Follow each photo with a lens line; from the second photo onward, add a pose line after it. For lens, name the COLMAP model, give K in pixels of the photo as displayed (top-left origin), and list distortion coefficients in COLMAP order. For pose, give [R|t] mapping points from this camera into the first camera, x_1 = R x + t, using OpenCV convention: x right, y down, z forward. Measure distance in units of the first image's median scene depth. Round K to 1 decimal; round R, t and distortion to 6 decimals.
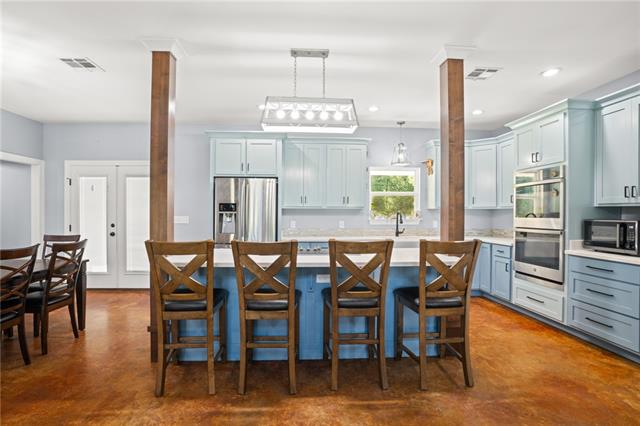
lens RADIAL K [[296.3, 0, 320.0], [0, 296.3, 213.0], [0, 0, 1]] dist [-0.003811, -0.000191]
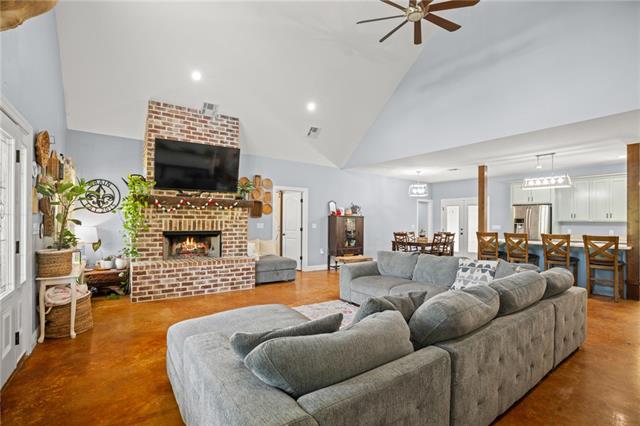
lens RADIAL K [[296.3, 0, 320.0], [0, 296.3, 213.0], [0, 0, 1]] dist [-0.003811, -0.000191]
pose [[0.515950, -0.020942, -0.856362, 0.599879], [-0.010228, 0.999479, -0.030605, 0.001602], [0.856557, 0.024550, 0.515467, -0.980212]]
